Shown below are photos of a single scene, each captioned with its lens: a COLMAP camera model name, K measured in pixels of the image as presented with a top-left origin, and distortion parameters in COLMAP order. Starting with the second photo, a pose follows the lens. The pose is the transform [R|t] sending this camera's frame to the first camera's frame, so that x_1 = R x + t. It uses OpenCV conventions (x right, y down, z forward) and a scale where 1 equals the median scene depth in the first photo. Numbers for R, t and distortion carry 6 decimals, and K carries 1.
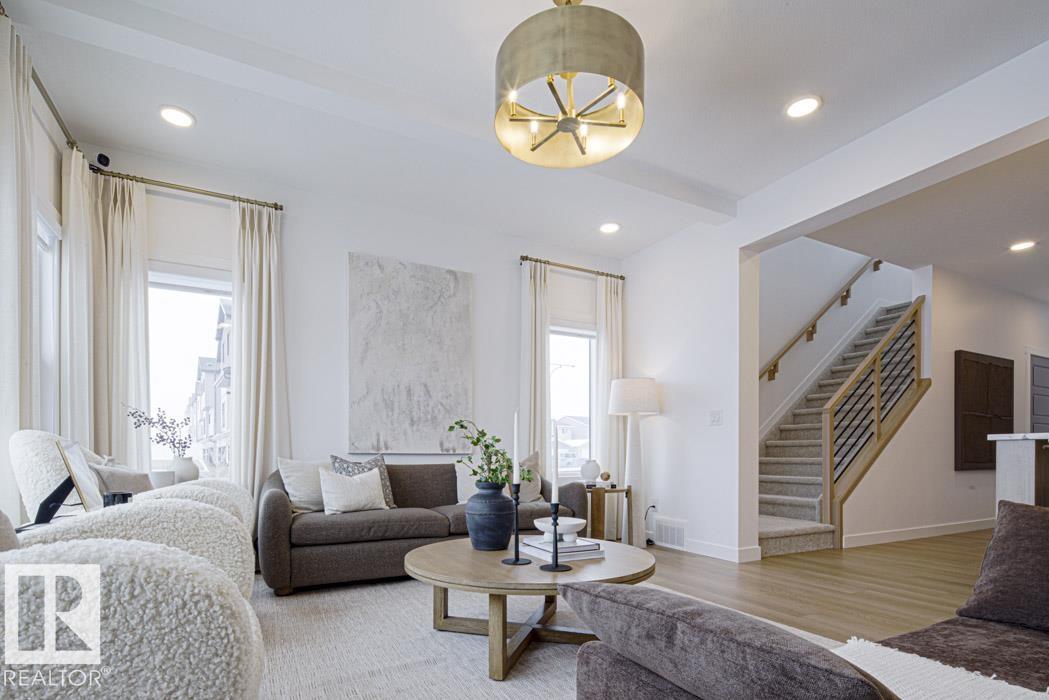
lens RADIAL K [[516.9, 0, 525.5], [0, 516.9, 457.5], [0, 0, 1]] dist [0.000227, -0.000212]
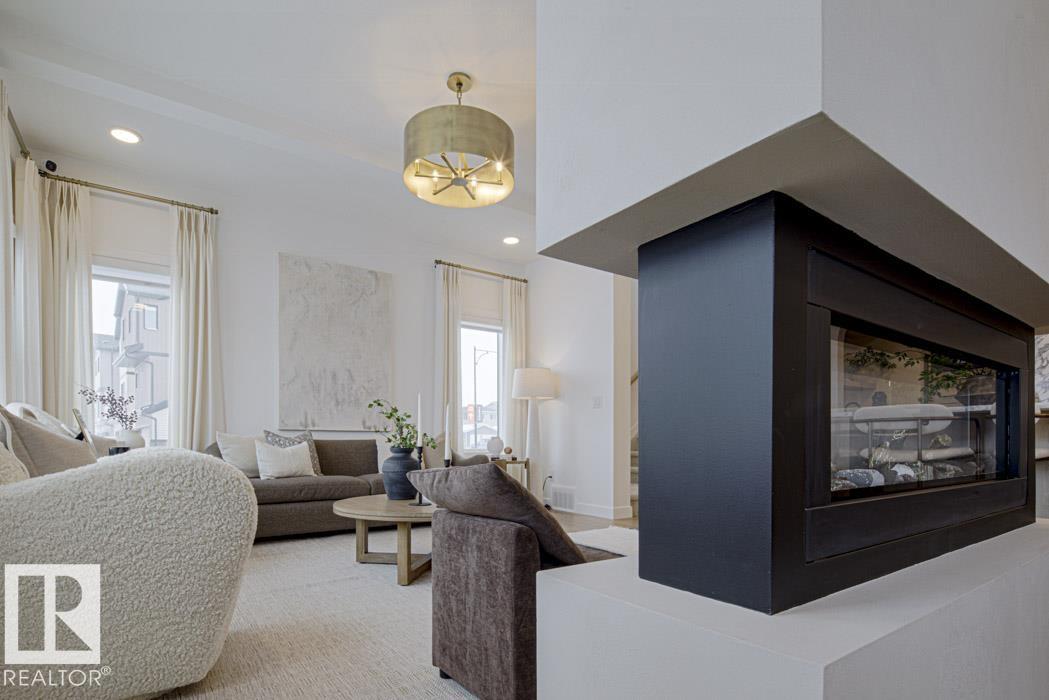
lens RADIAL K [[515.4, 0, 530.2], [0, 515.4, 442.1], [0, 0, 1]] dist [0.000318, -0.000614]
pose [[0.989164, -0.001774, 0.146804, 0.040596], [0.002097, 0.999996, -0.002042, 0.024646], [-0.146800, 0.002327, 0.989163, -0.216834]]
